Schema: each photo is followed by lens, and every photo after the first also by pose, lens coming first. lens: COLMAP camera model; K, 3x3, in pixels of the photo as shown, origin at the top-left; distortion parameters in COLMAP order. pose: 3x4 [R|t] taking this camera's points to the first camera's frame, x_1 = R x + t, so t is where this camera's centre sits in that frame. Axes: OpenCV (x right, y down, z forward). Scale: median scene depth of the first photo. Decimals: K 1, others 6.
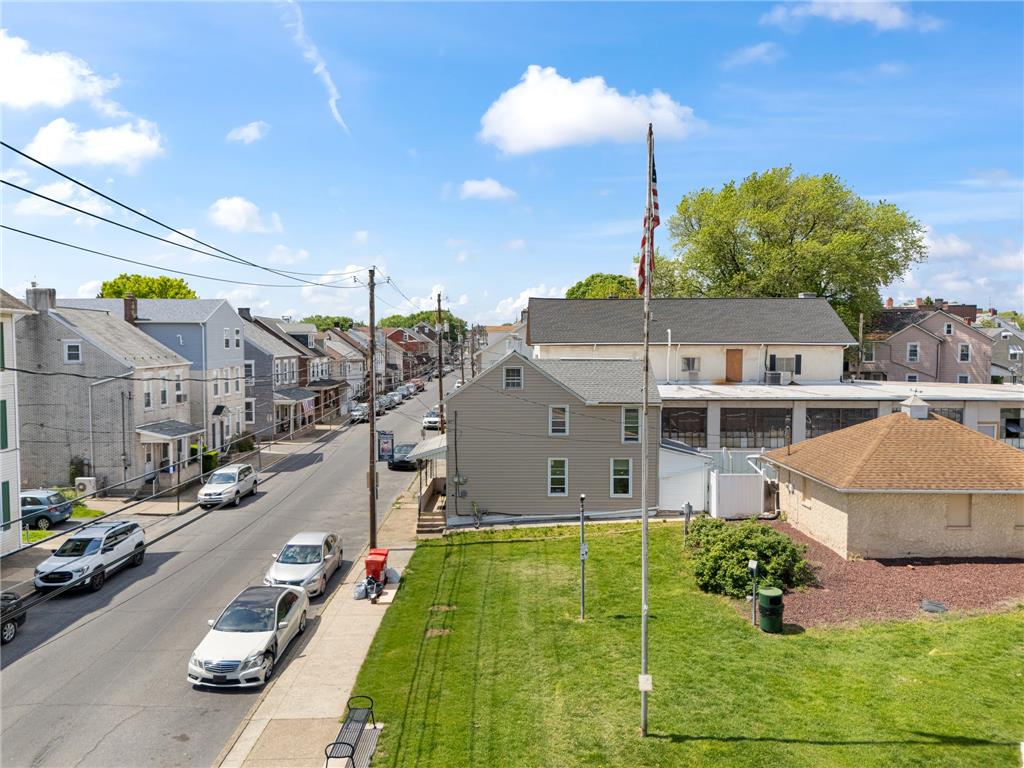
lens RADIAL K [[753.8, 0, 508.6], [0, 753.8, 389.0], [0, 0, 1]] dist [0.055225, -0.053456]
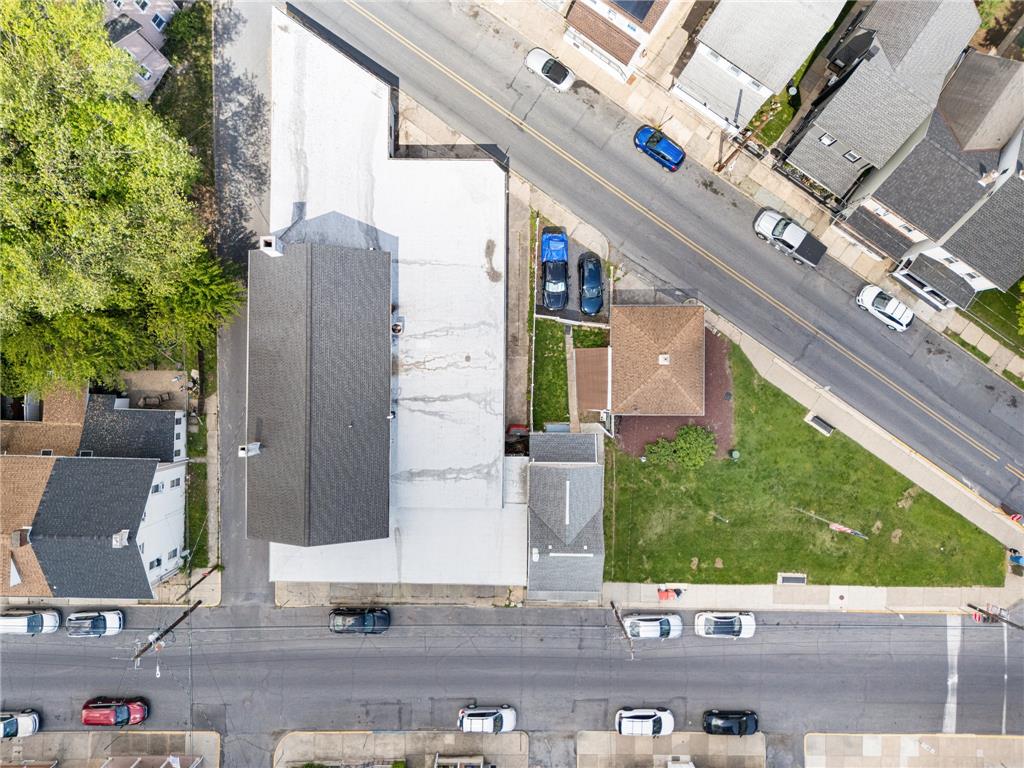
lens RADIAL K [[767.3, 0, 508.1], [0, 767.3, 390.1], [0, 0, 1]] dist [0.034719, -0.048375]
pose [[0.018118, -0.999808, -0.007439, 0.391902], [0.050565, -0.006514, 0.998700, -1.809156], [-0.998556, -0.018471, 0.050437, 1.132668]]
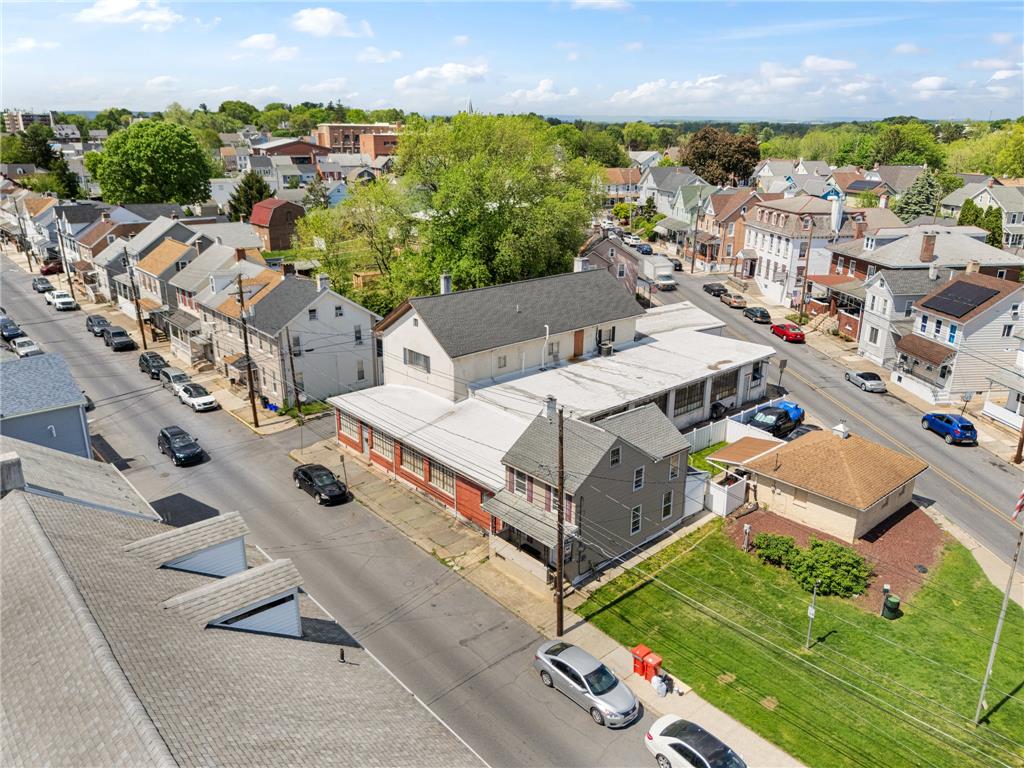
lens RADIAL K [[753.8, 0, 508.6], [0, 753.8, 389.0], [0, 0, 1]] dist [0.055225, -0.053456]
pose [[0.756270, -0.208422, 0.620175, -0.844143], [0.035595, 0.959606, 0.279088, -0.459409], [-0.653291, -0.188991, 0.733139, 0.251996]]
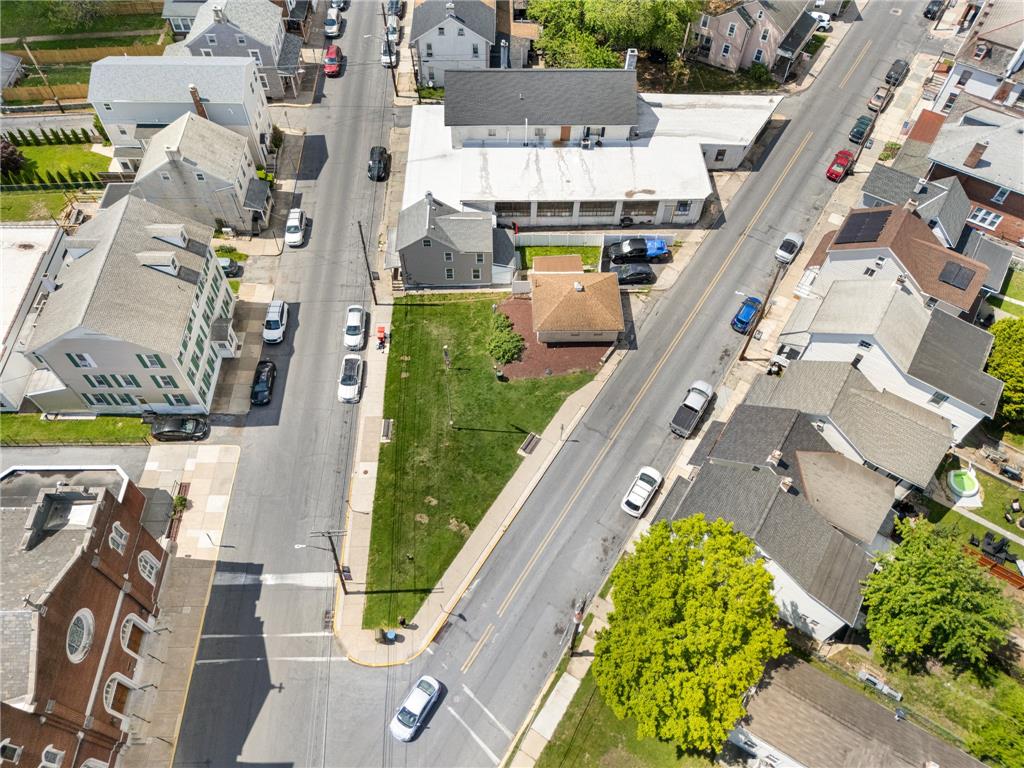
lens RADIAL K [[753.8, 0, 508.6], [0, 753.8, 389.0], [0, 0, 1]] dist [0.055225, -0.053456]
pose [[0.999929, -0.002955, 0.011574, 0.224238], [-0.007484, 0.600281, 0.799754, -1.579228], [-0.009311, -0.799784, 0.600216, -0.724191]]
